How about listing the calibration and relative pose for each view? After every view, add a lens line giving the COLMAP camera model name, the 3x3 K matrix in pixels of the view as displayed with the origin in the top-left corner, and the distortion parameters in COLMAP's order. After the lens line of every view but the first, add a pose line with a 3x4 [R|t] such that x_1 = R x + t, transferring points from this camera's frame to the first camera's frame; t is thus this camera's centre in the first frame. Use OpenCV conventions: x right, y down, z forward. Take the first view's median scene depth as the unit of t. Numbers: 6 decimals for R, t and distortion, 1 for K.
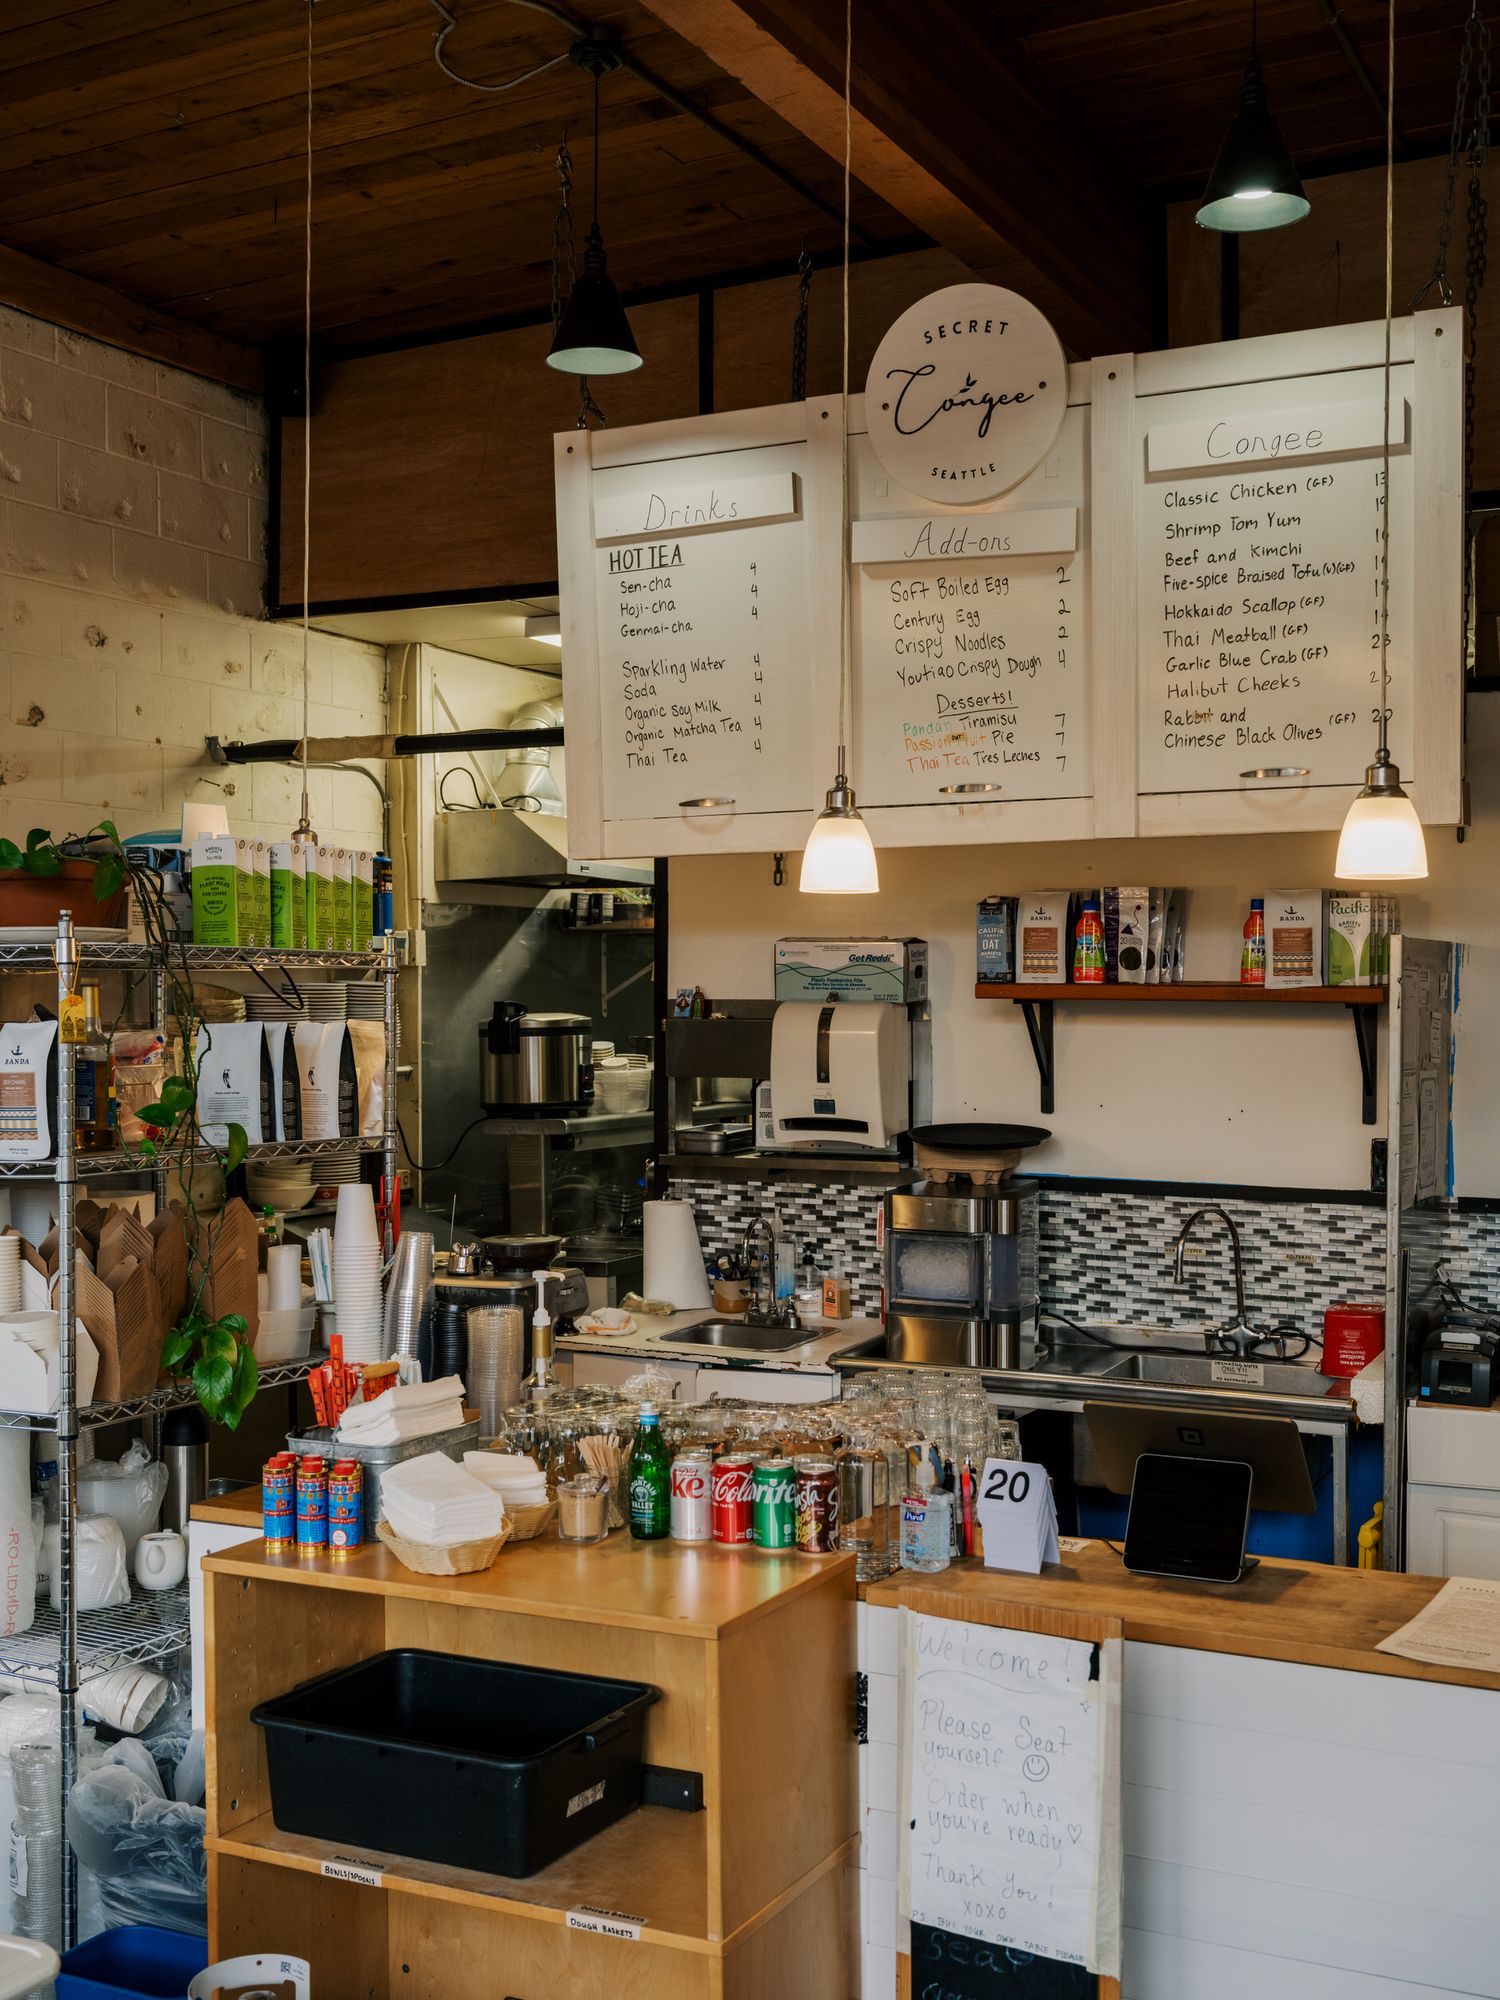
lens RADIAL K [[2219.4, 0, 753.4], [0, 2219.4, 1000.7], [0, 0, 1]] dist [-0.026481, 0.000000]
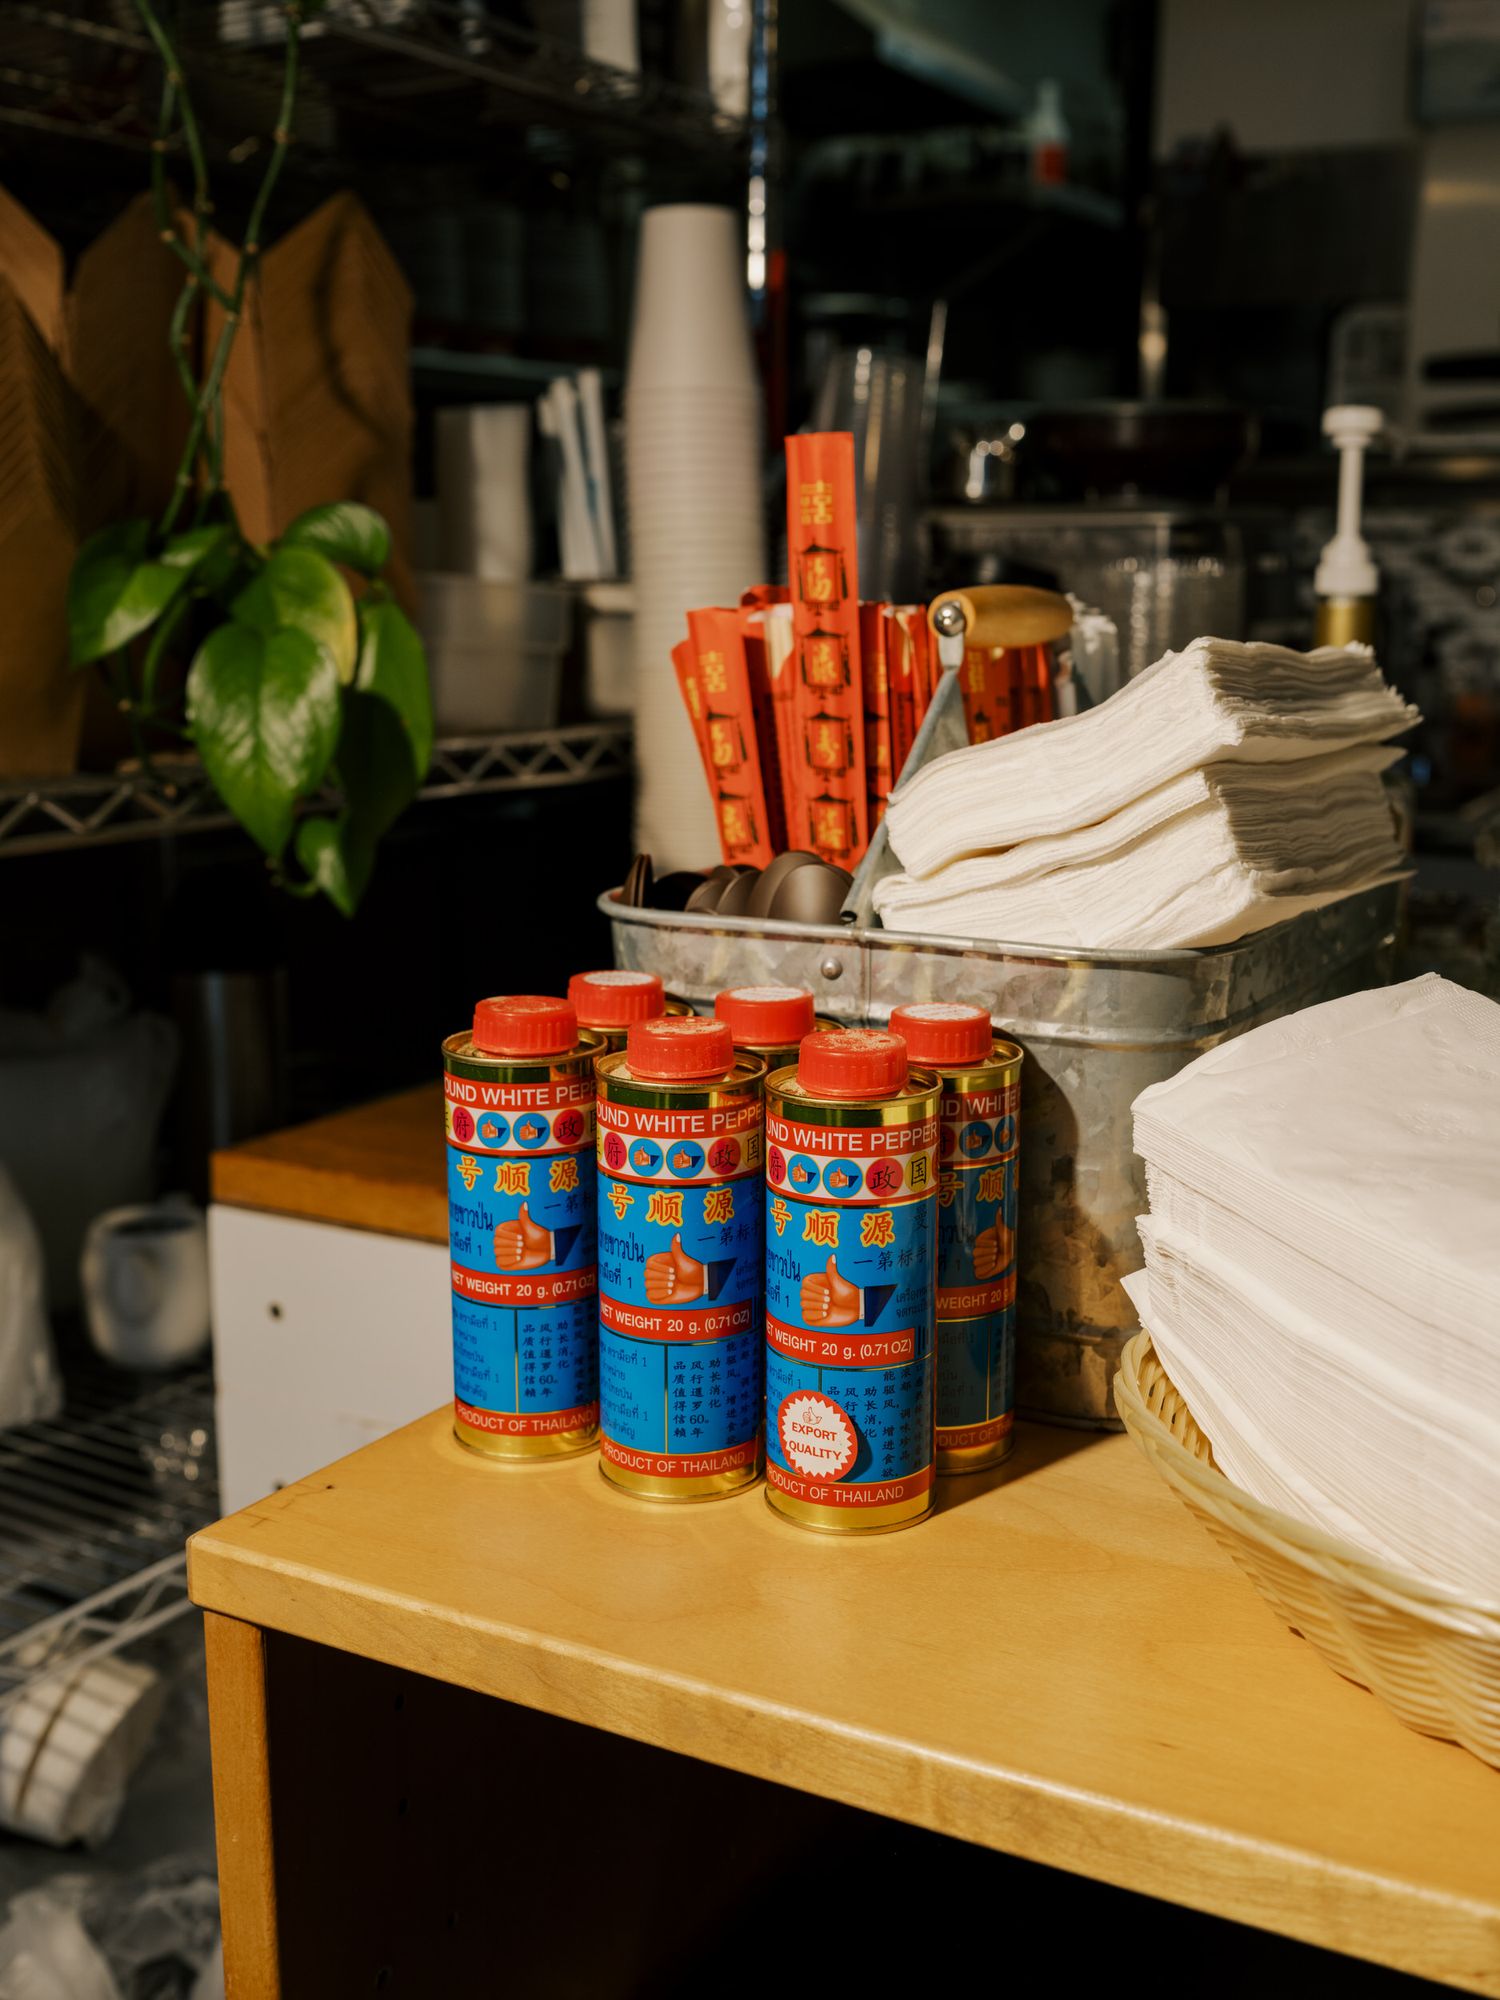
lens RADIAL K [[2219.4, 0, 748.8], [0, 2219.4, 1001.6], [0, 0, 1]] dist [-0.026481, 0.000000]
pose [[0.998724, 0.022422, -0.045249, -0.153095], [-0.013144, 0.980562, 0.195771, 0.134250], [0.048759, -0.194927, 0.979605, 0.649108]]
